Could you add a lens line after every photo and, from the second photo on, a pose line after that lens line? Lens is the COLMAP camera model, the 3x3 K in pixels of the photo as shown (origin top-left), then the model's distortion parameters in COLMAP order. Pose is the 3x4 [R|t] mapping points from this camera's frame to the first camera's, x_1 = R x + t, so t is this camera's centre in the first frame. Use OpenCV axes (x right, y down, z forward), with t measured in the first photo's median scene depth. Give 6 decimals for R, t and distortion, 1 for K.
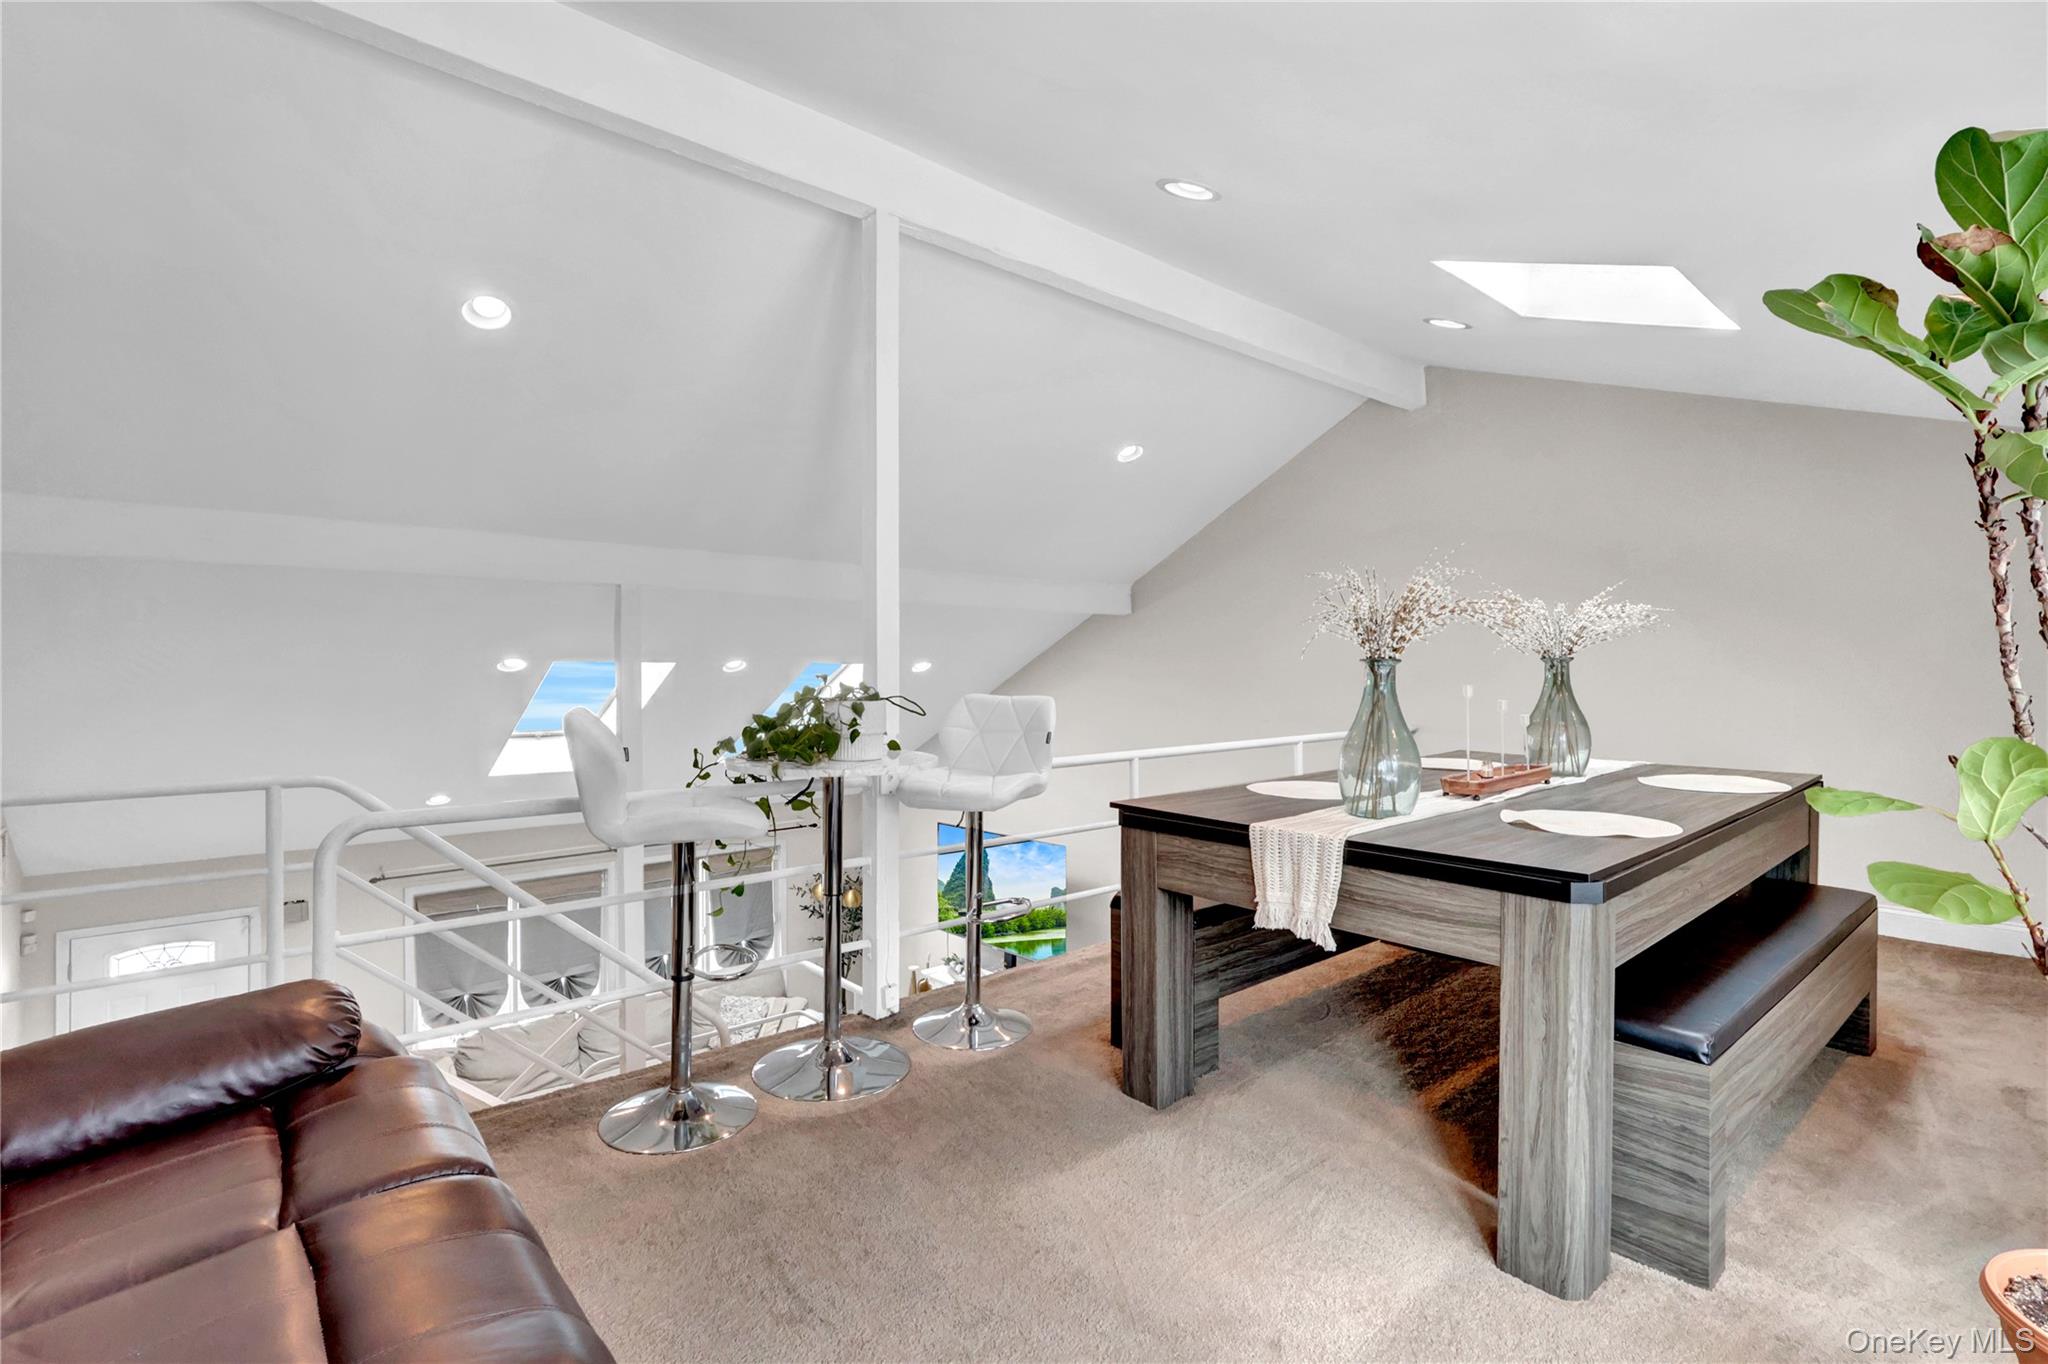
lens RADIAL K [[945.0, 0, 1021.1], [0, 945.0, 683.3], [0, 0, 1]] dist [-0.005081, 0.001376]
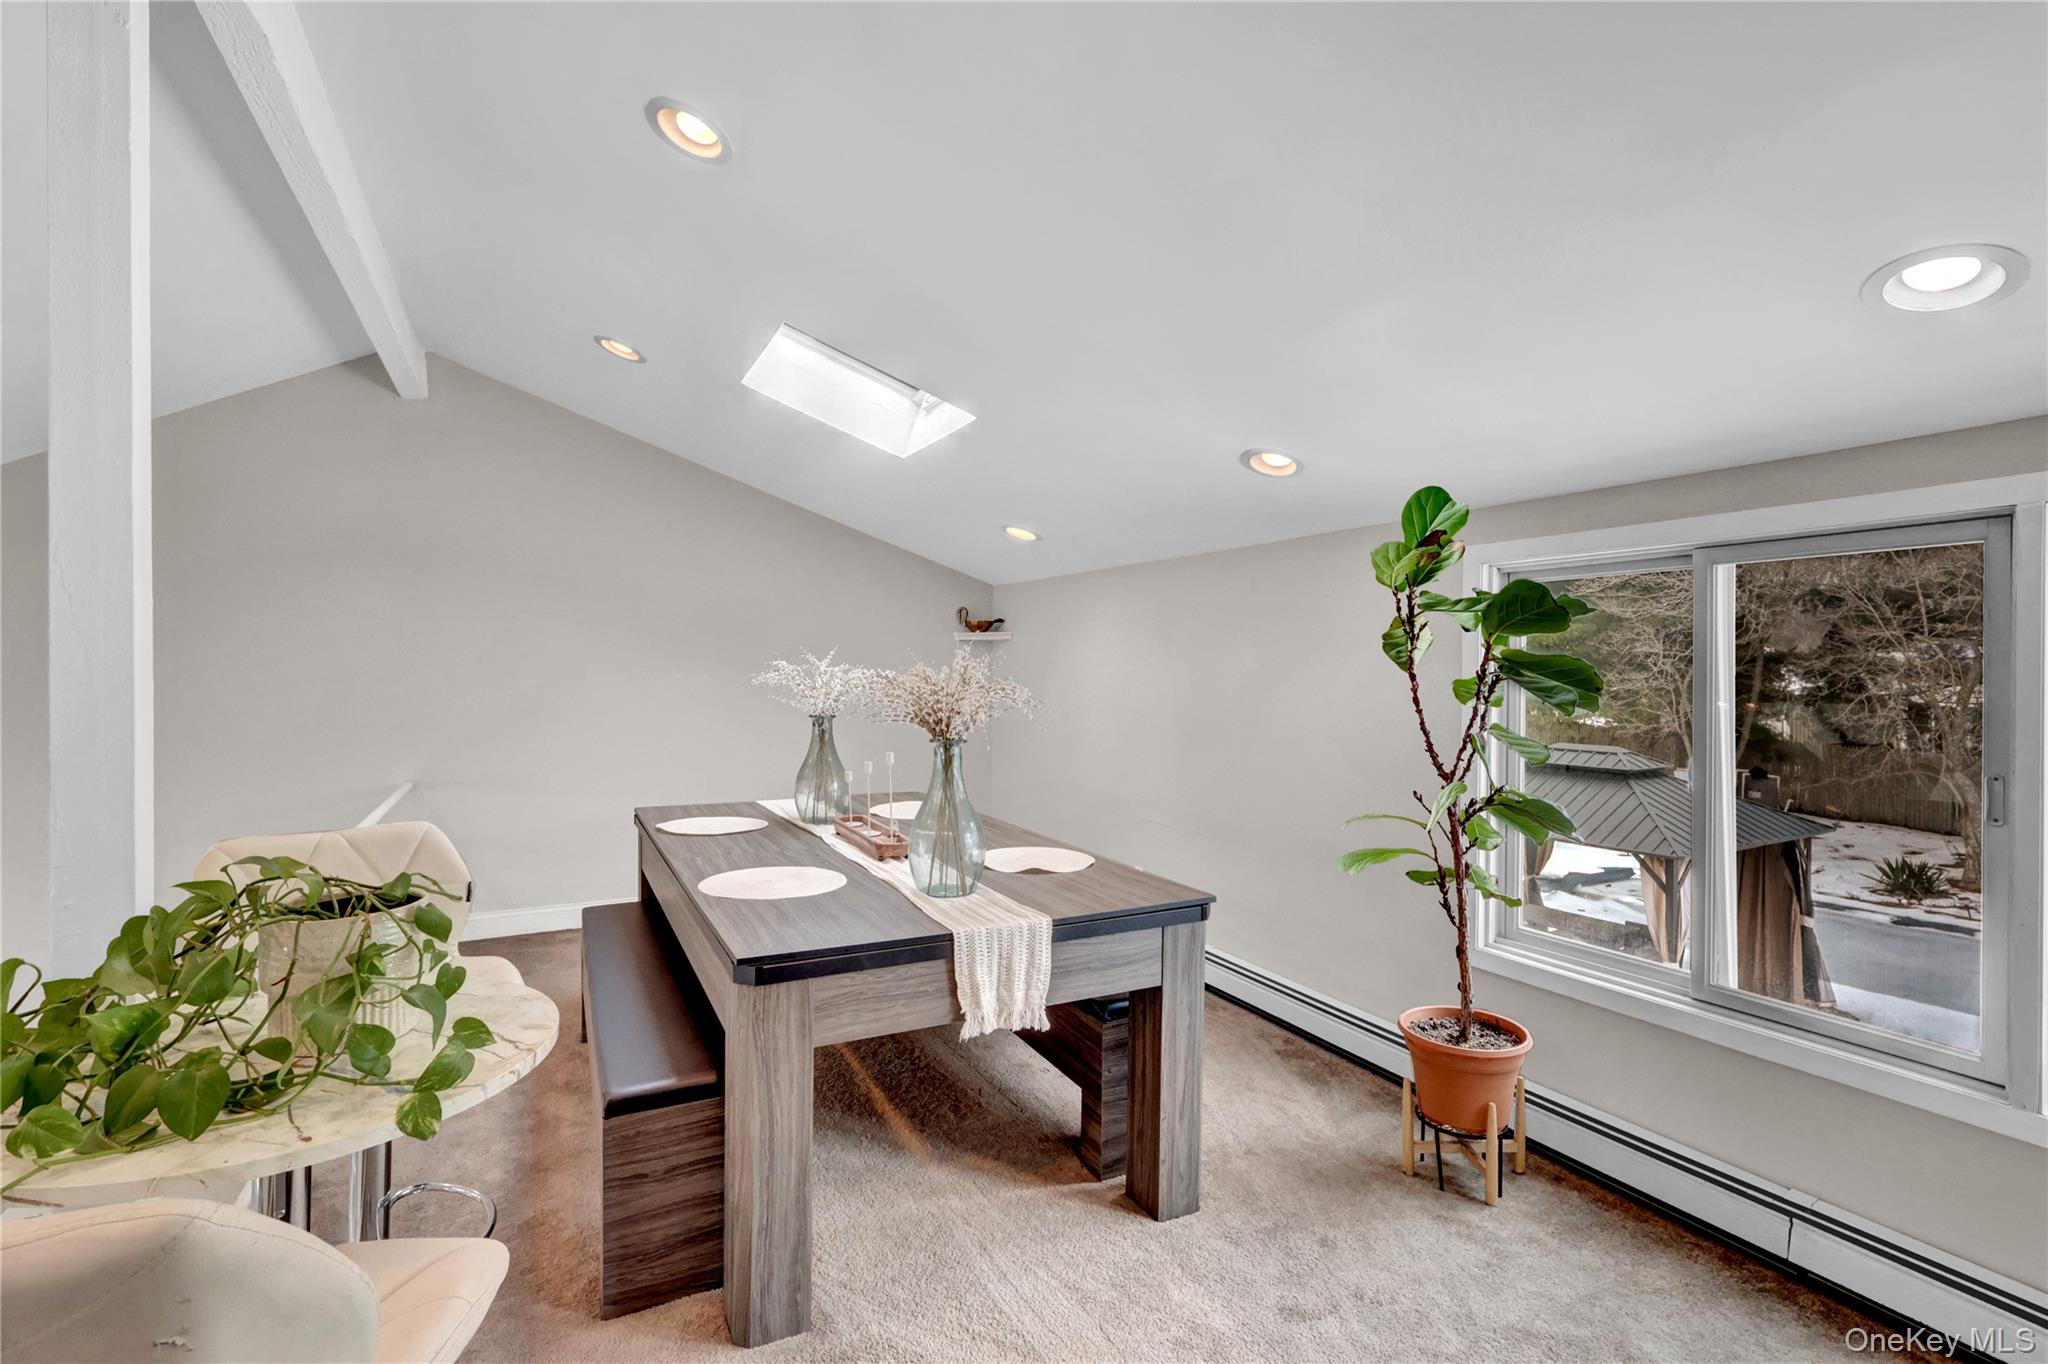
lens RADIAL K [[945.0, 0, 1022.9], [0, 945.0, 669.6], [0, 0, 1]] dist [-0.005081, 0.001376]
pose [[0.239077, 0.003851, 0.970993, -0.645893], [0.010117, 0.999928, -0.006457, -0.102817], [-0.970948, 0.011367, 0.239021, 0.705695]]
